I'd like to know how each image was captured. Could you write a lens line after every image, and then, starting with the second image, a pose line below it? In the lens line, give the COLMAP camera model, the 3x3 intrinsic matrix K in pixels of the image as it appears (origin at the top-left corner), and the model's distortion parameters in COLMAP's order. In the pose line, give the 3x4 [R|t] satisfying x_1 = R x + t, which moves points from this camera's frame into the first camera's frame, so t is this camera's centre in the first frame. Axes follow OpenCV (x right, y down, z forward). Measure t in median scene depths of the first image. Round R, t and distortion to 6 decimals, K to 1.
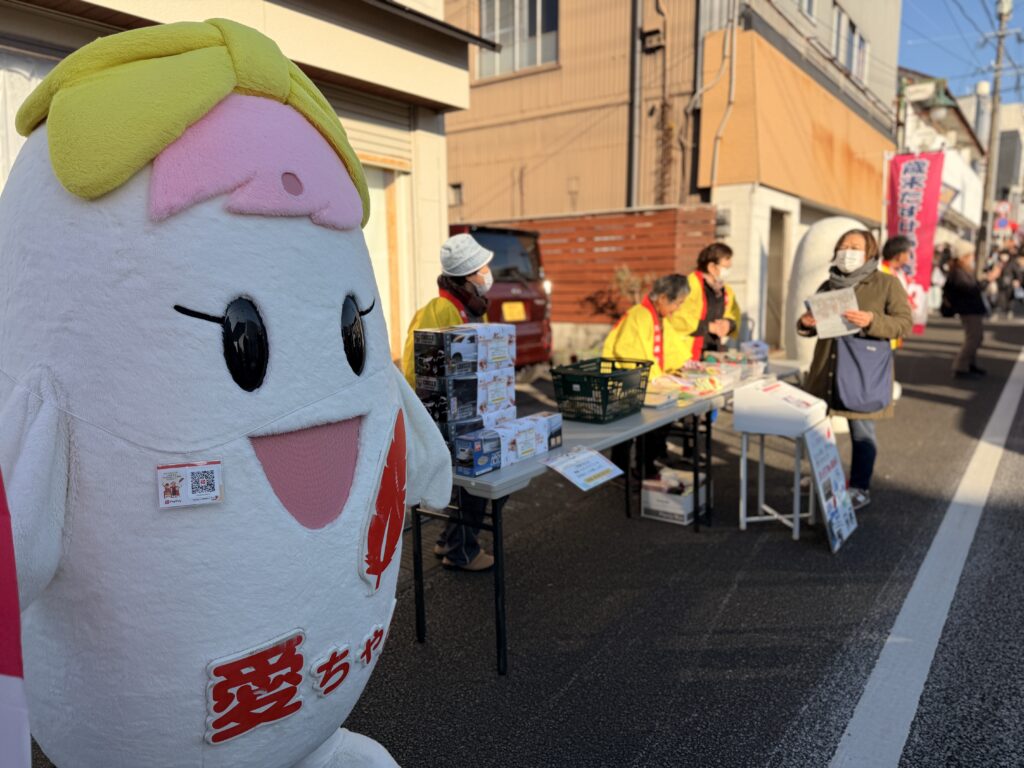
lens RADIAL K [[728.8, 0, 512.4], [0, 728.8, 384.8], [0, 0, 1]] dist [0.001565, 0.000419]
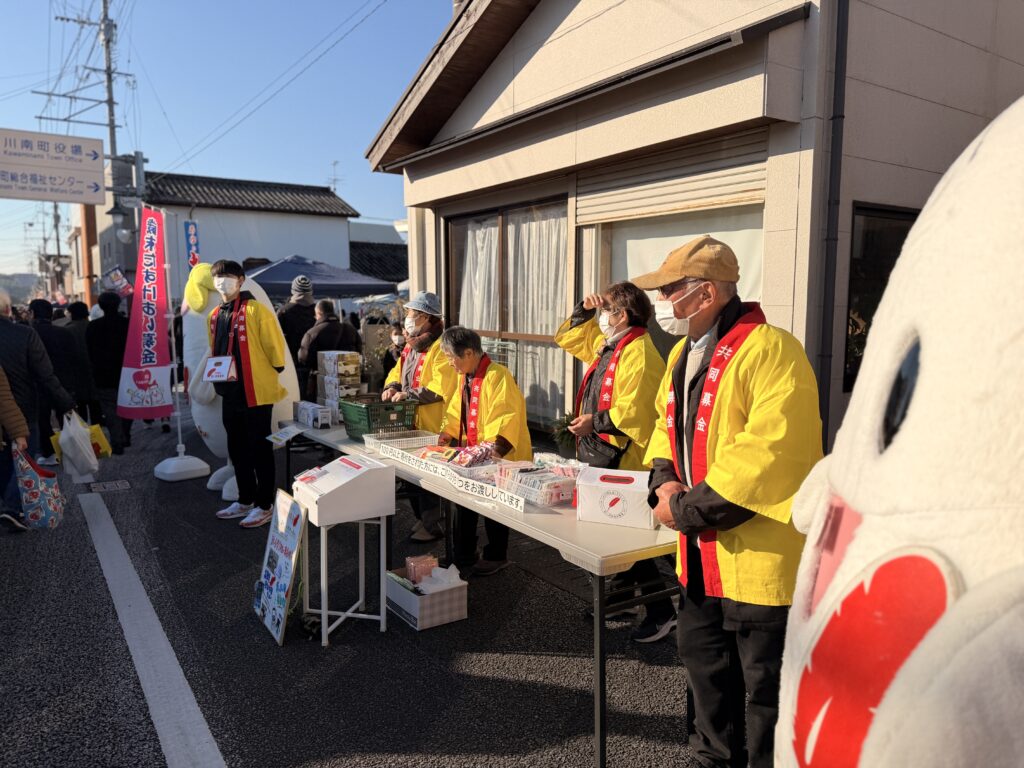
lens RADIAL K [[728.8, 0, 511.3], [0, 728.8, 384.4], [0, 0, 1]] dist [0.001565, 0.000419]
pose [[-0.329482, 0.109791, -0.937757, 1.490270], [-0.129066, 0.978655, 0.159927, -0.348434], [0.935299, 0.173726, -0.308279, 1.934673]]
